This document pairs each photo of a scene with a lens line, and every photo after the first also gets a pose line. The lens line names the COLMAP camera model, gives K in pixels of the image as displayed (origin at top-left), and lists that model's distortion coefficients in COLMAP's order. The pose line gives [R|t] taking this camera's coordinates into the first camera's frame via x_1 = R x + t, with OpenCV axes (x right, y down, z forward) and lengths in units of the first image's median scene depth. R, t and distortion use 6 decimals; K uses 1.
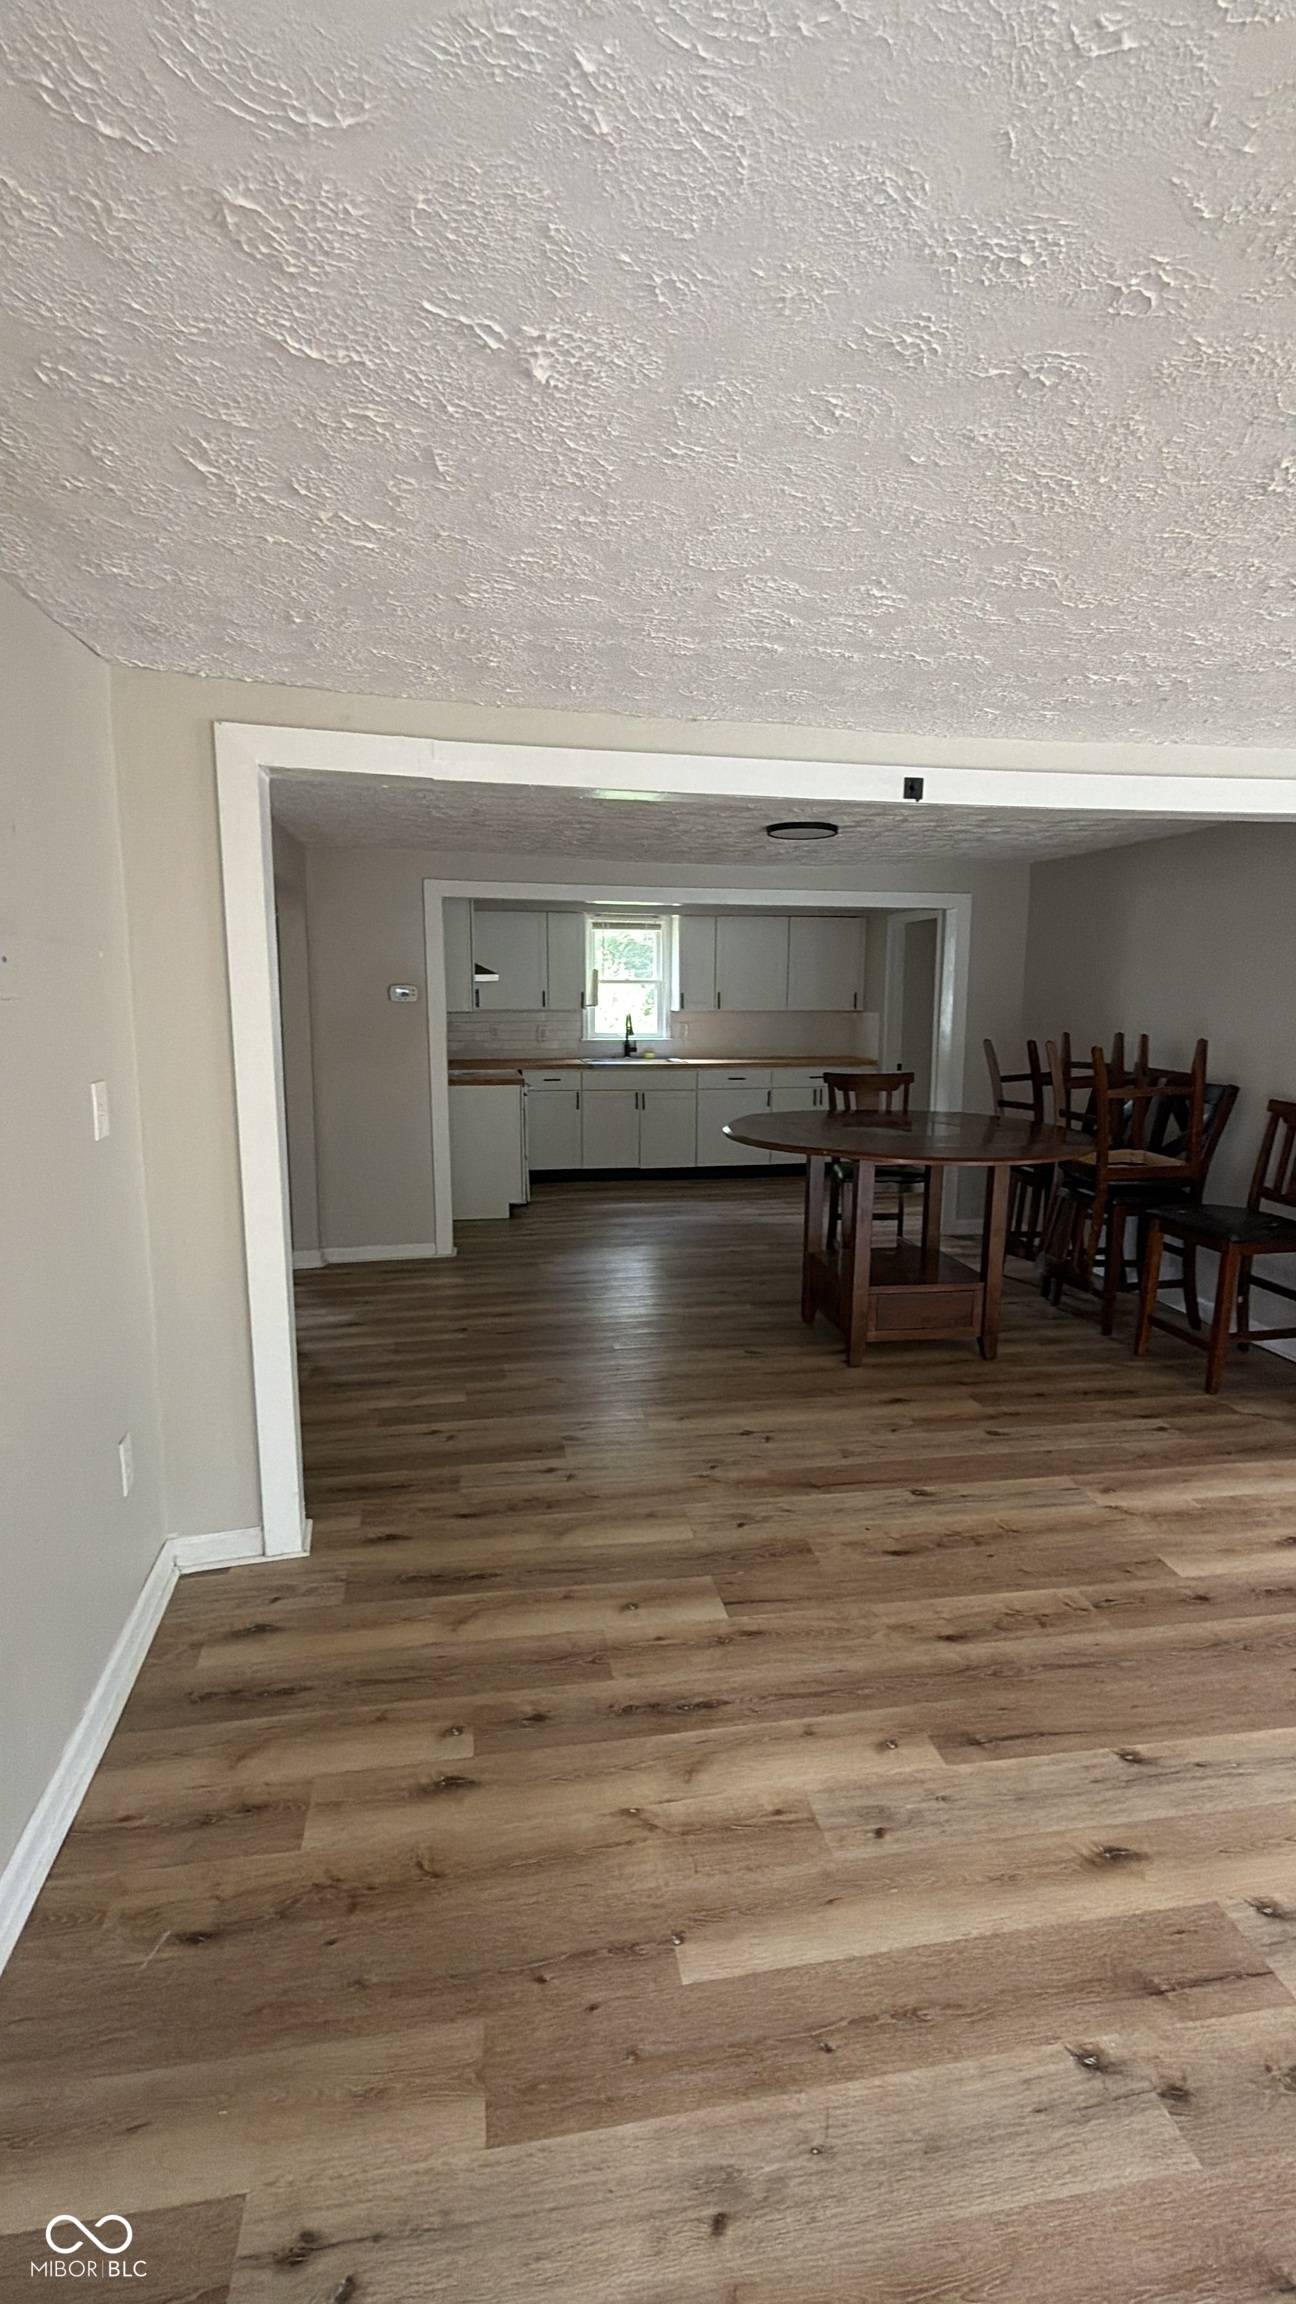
lens RADIAL K [[1050.8, 0, 648.0], [0, 1050.8, 1152.0], [0, 0, 1]] dist [0.000044, 0.001231]
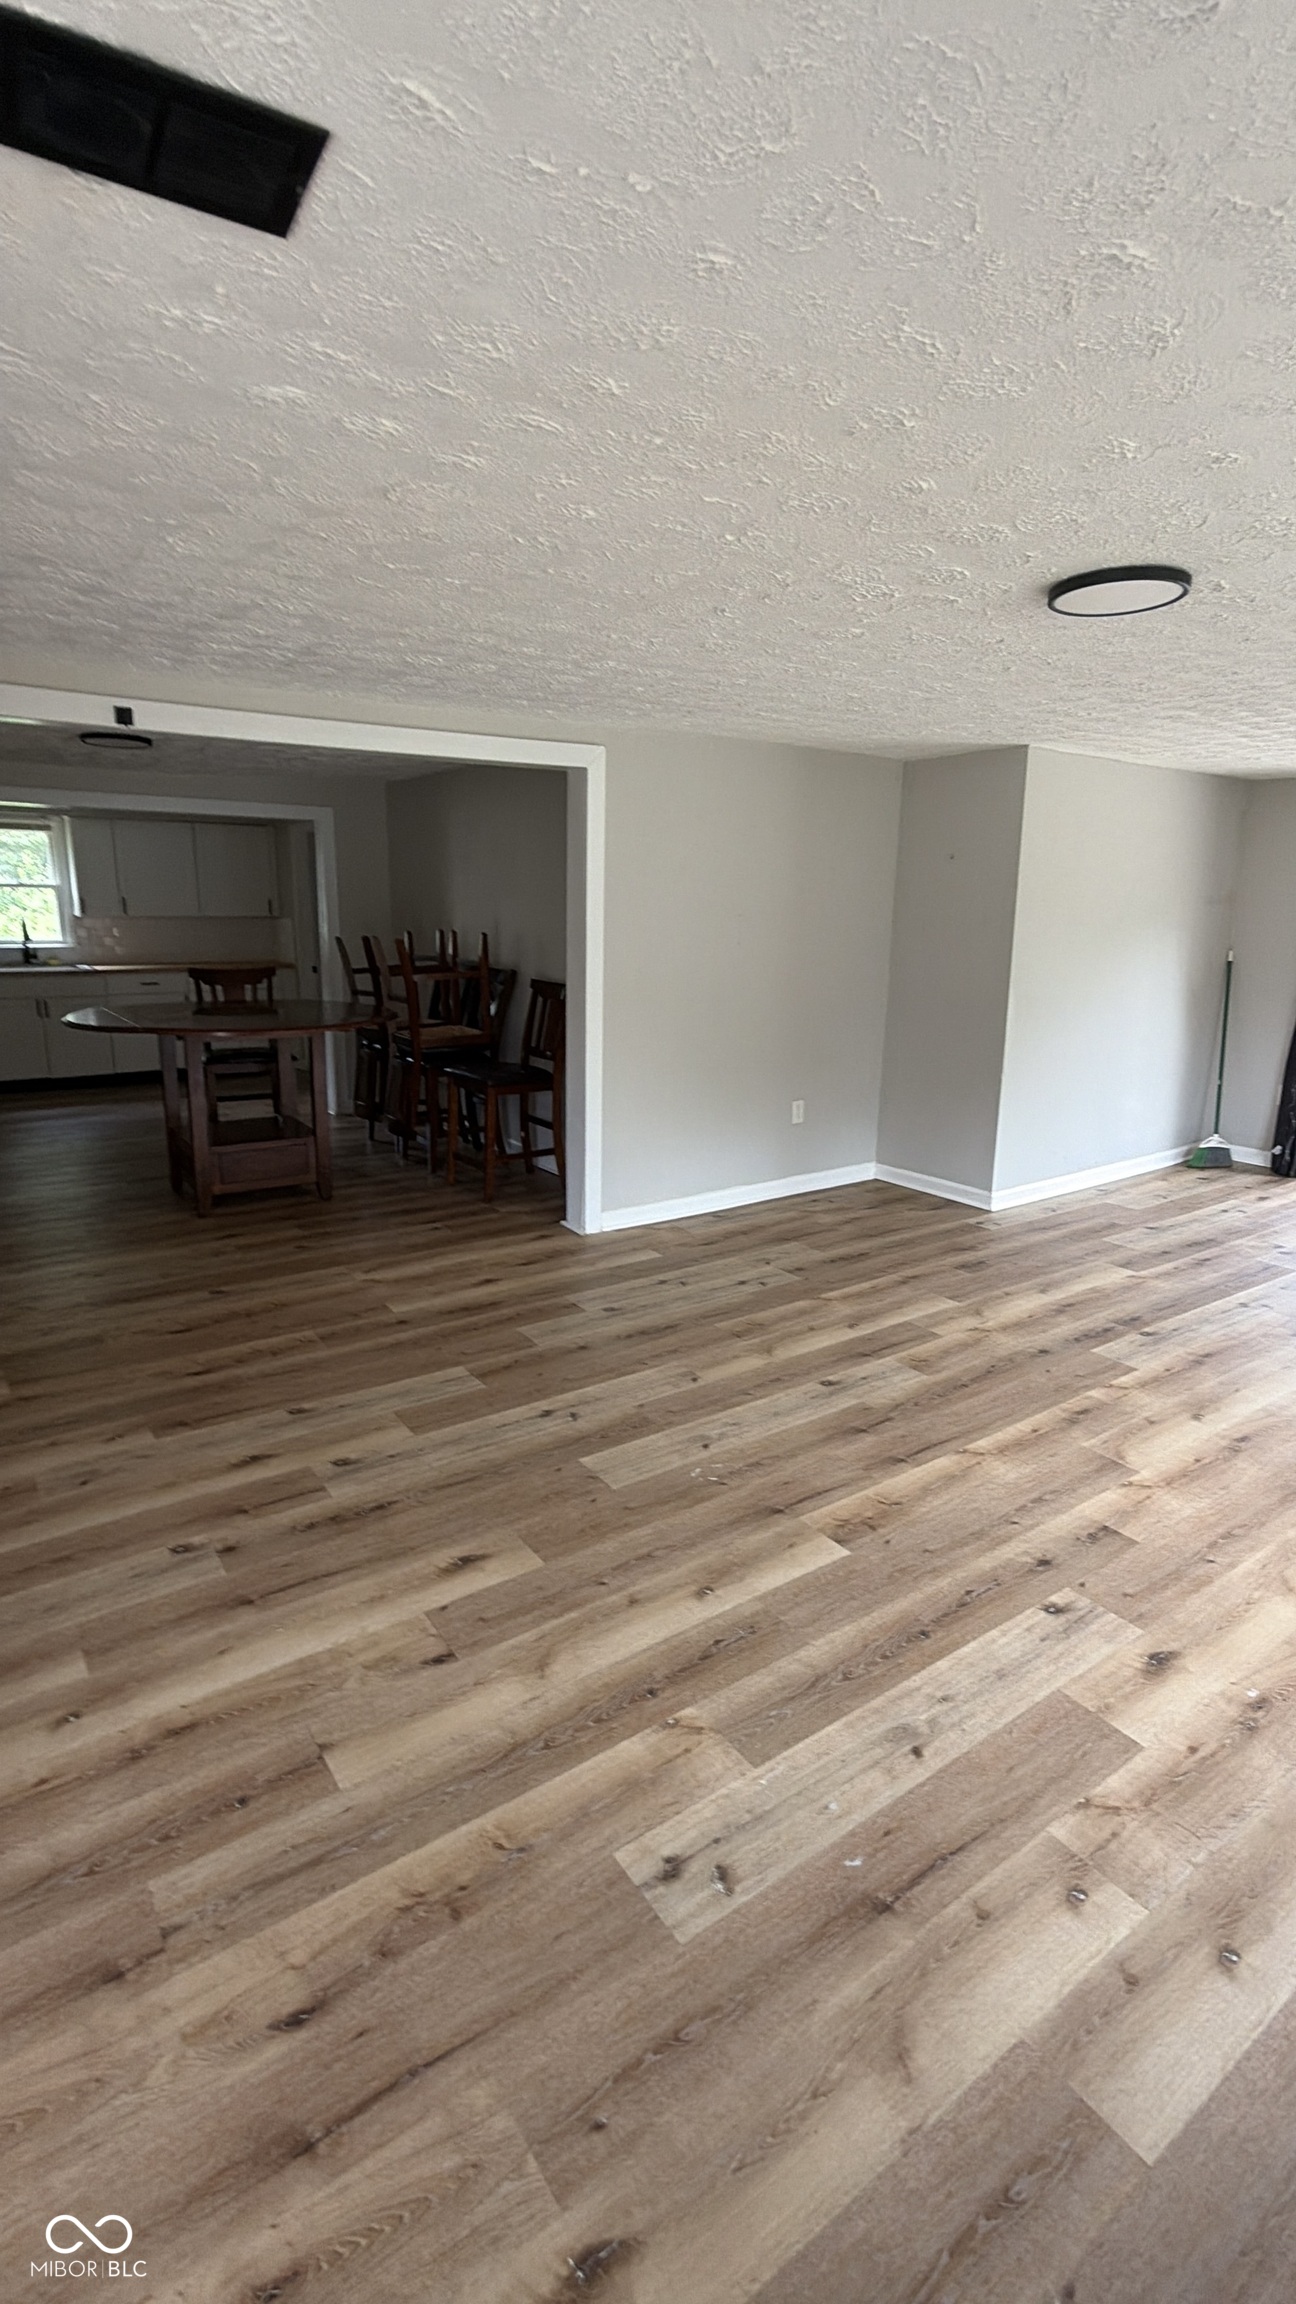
lens RADIAL K [[1050.8, 0, 648.0], [0, 1050.8, 1152.0], [0, 0, 1]] dist [0.000044, 0.001231]
pose [[0.903775, -0.090399, 0.418352, 0.151987], [0.057216, 0.994186, 0.091222, 0.051031], [-0.424166, -0.058508, 0.903693, -0.246278]]
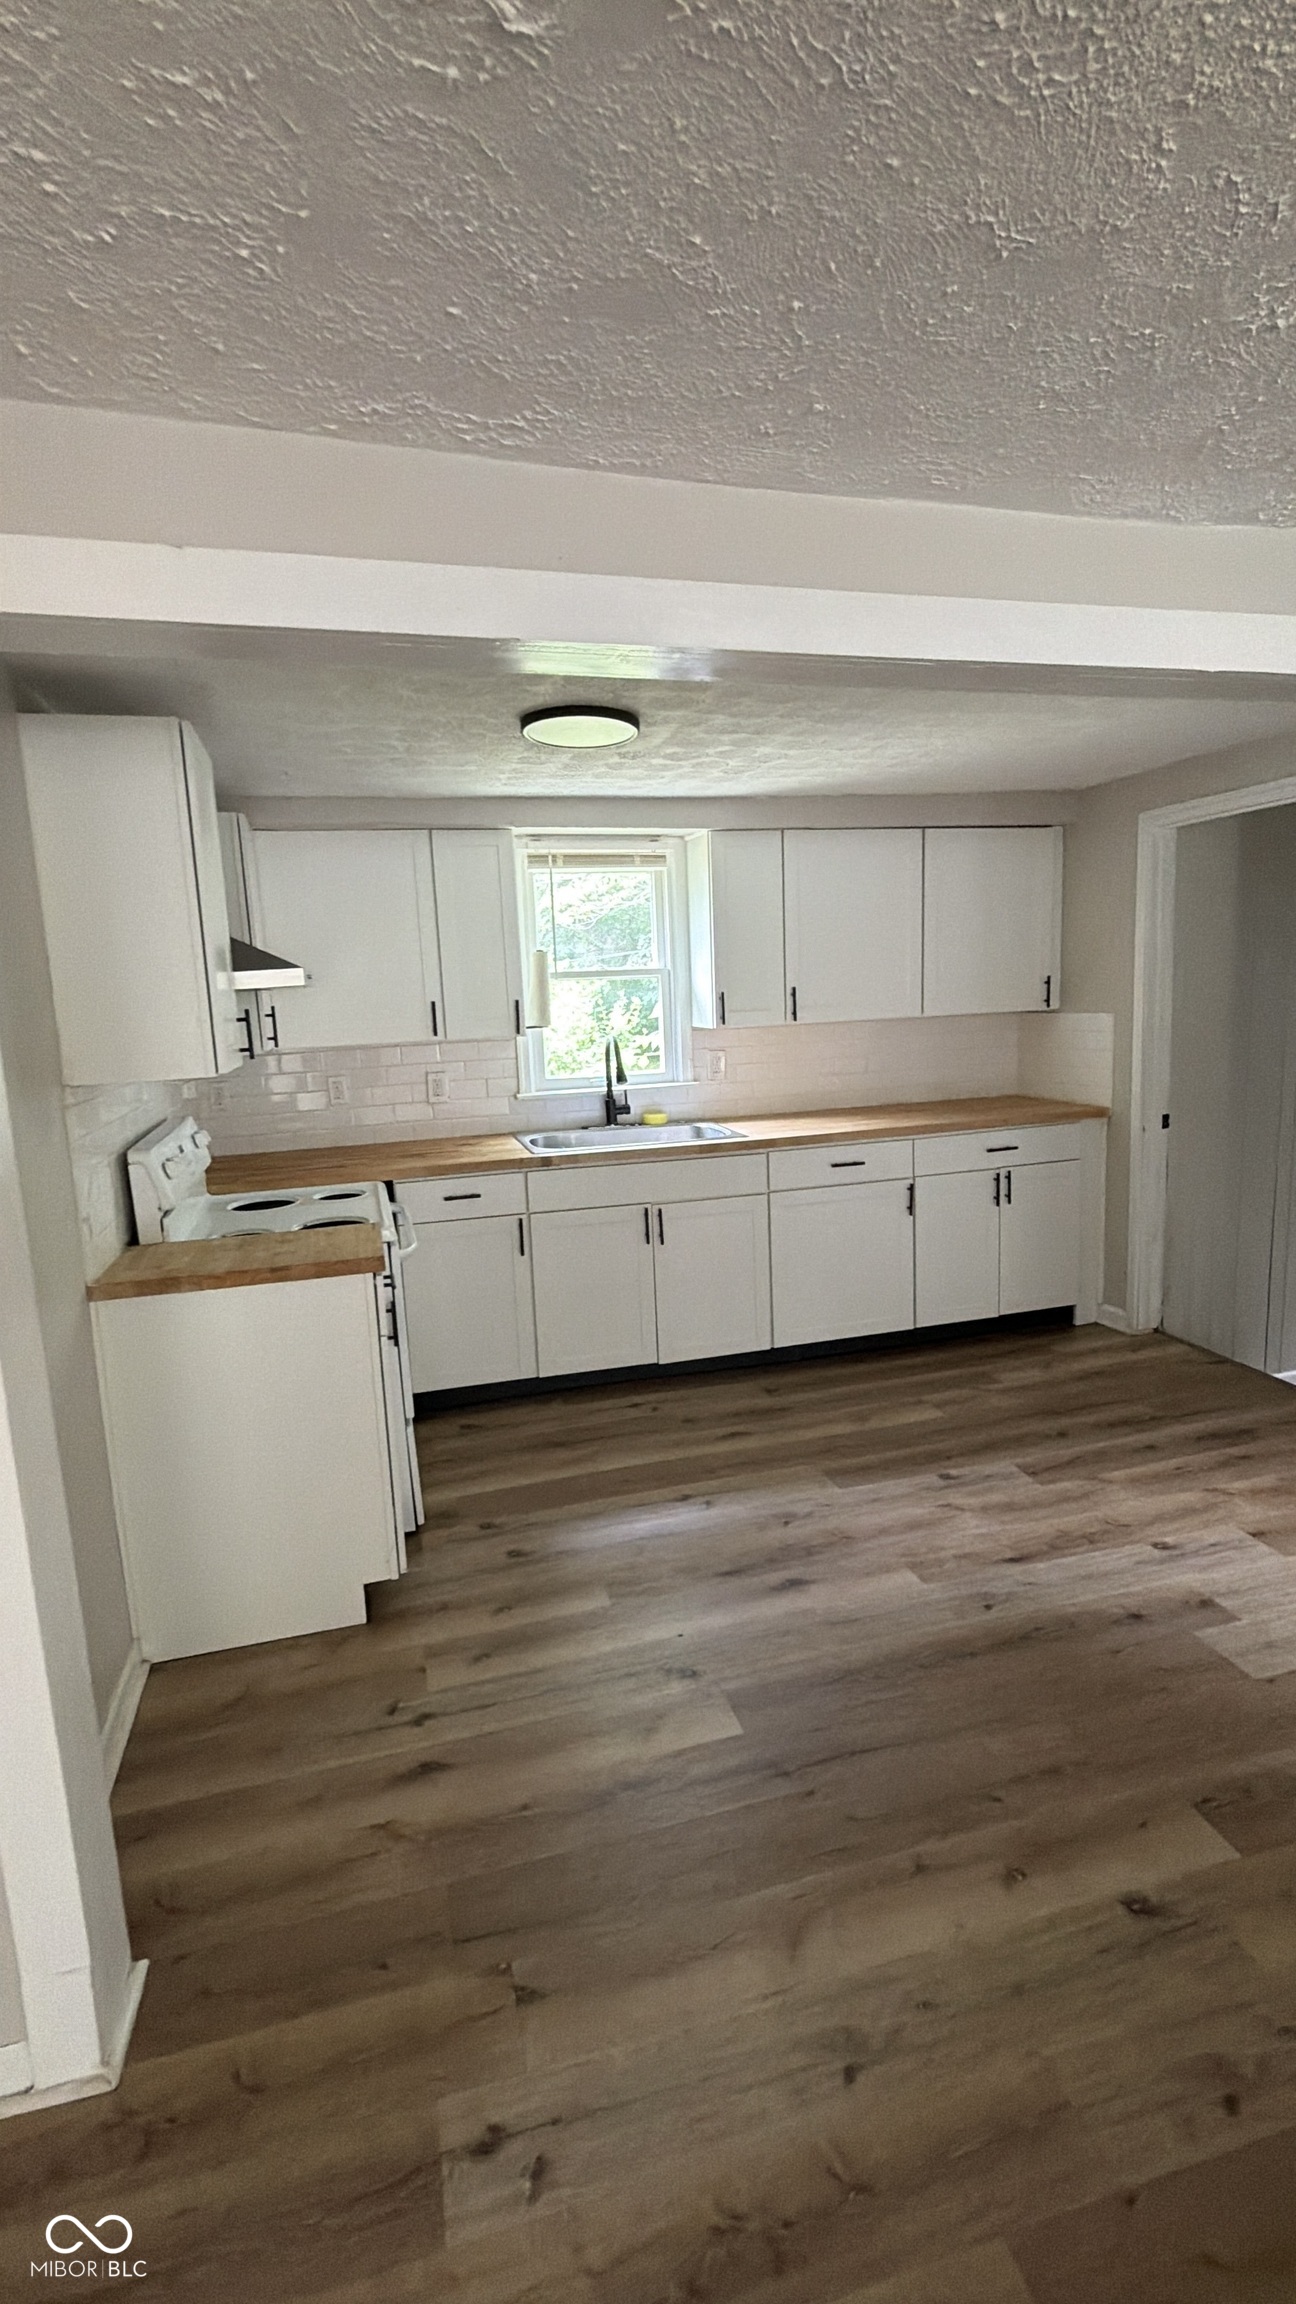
lens RADIAL K [[1050.8, 0, 648.0], [0, 1050.8, 1152.0], [0, 0, 1]] dist [0.000044, 0.001231]
pose [[0.995333, -0.056511, 0.078216, -0.085972], [0.055896, 0.998386, 0.010032, -0.165792], [-0.078657, -0.005613, 0.996886, 1.020176]]
